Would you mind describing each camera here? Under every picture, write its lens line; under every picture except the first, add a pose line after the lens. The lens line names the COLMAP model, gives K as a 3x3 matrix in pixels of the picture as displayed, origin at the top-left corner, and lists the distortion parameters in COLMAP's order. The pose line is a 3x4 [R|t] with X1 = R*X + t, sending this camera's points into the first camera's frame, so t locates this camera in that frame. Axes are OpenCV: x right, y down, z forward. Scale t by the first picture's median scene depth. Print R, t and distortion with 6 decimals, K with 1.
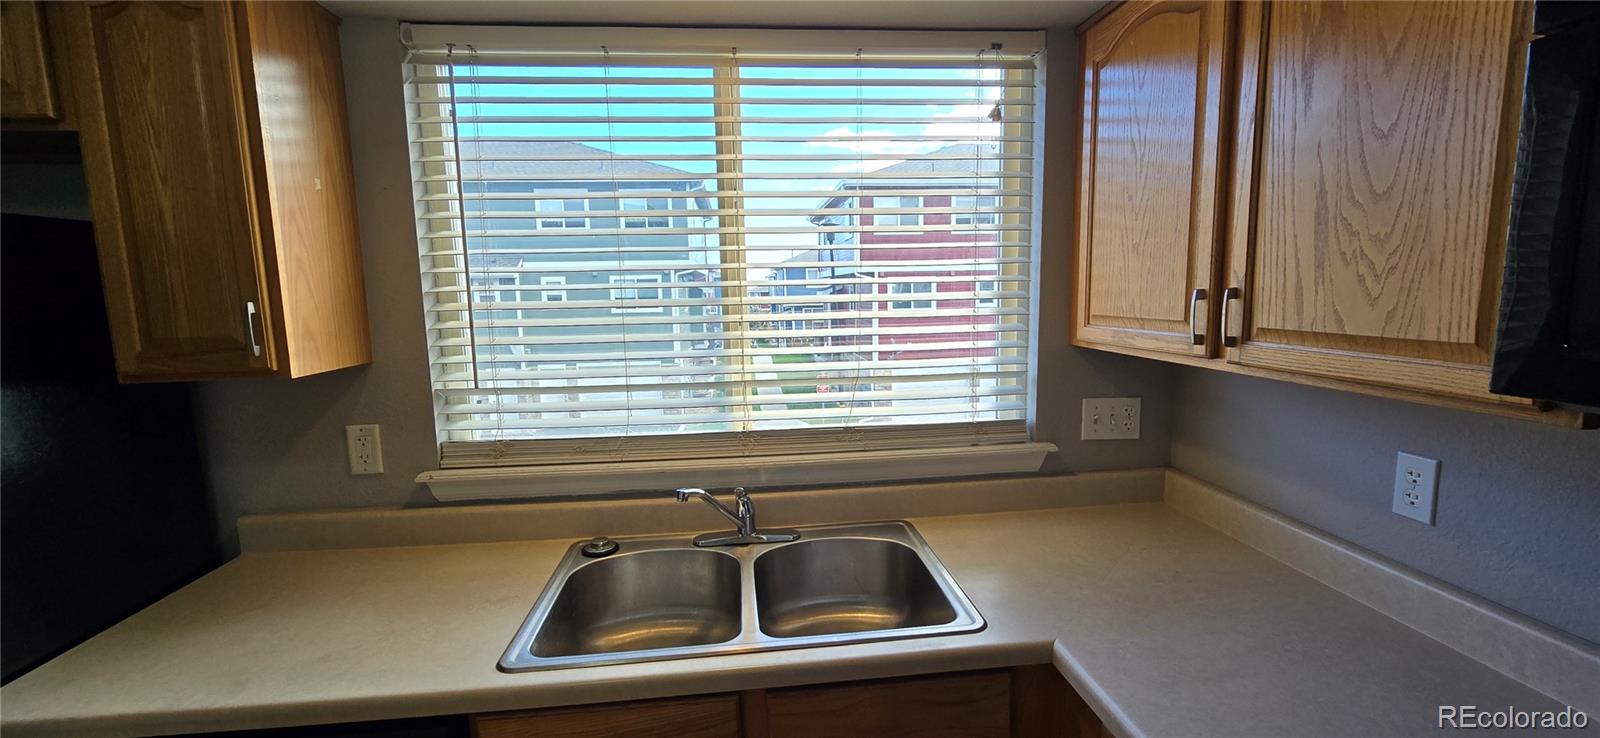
lens RADIAL K [[660.9, 0, 802.1], [0, 660.9, 375.7], [0, 0, 1]] dist [-0.000527, -0.006006]
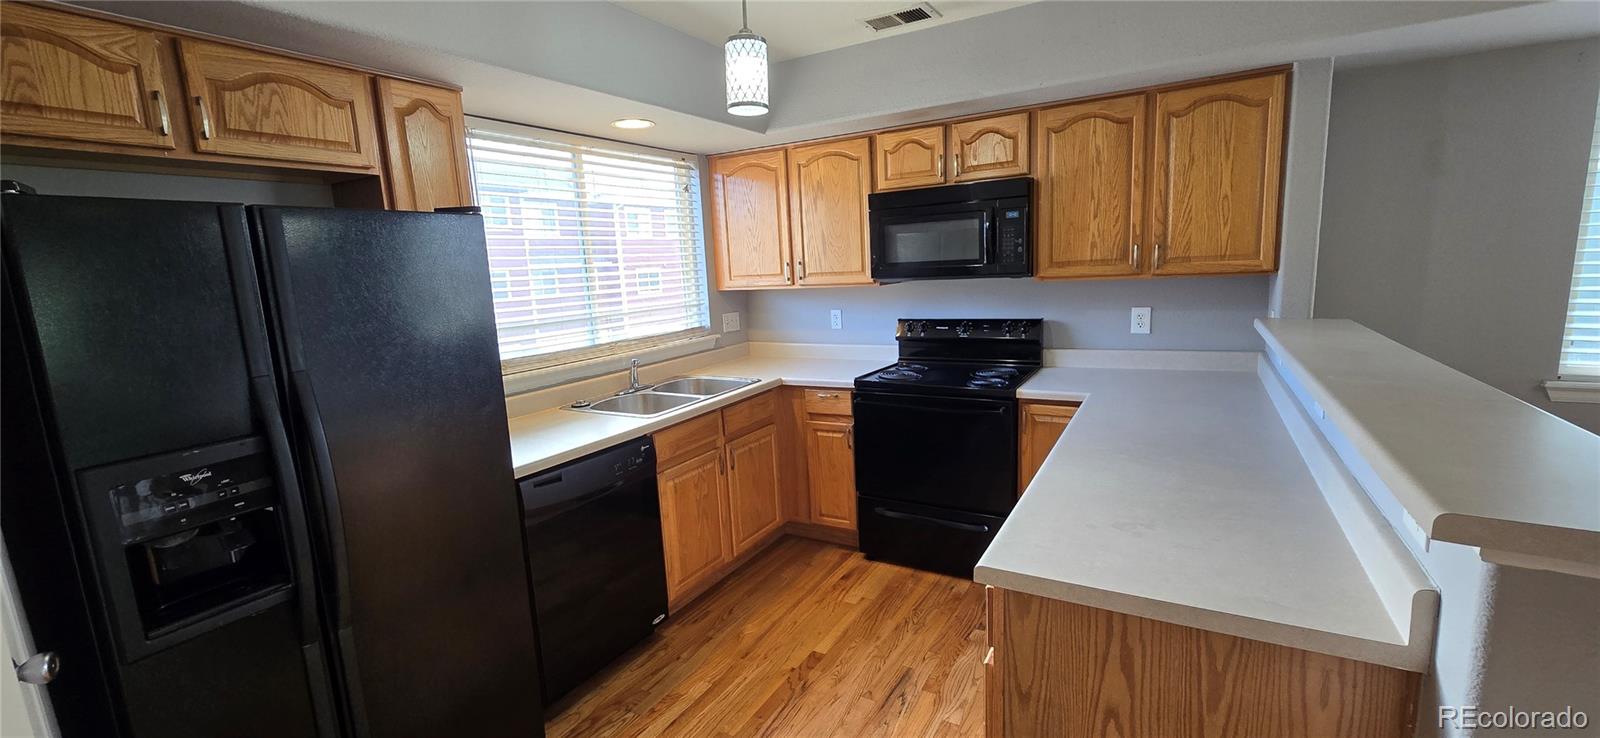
lens RADIAL K [[660.9, 0, 802.1], [0, 660.9, 375.7], [0, 0, 1]] dist [-0.000527, -0.006006]
pose [[0.585202, -0.150287, 0.796839, -1.423132], [0.145383, 0.986198, 0.079231, 0.116807], [-0.797749, 0.069481, 0.598974, -0.652578]]
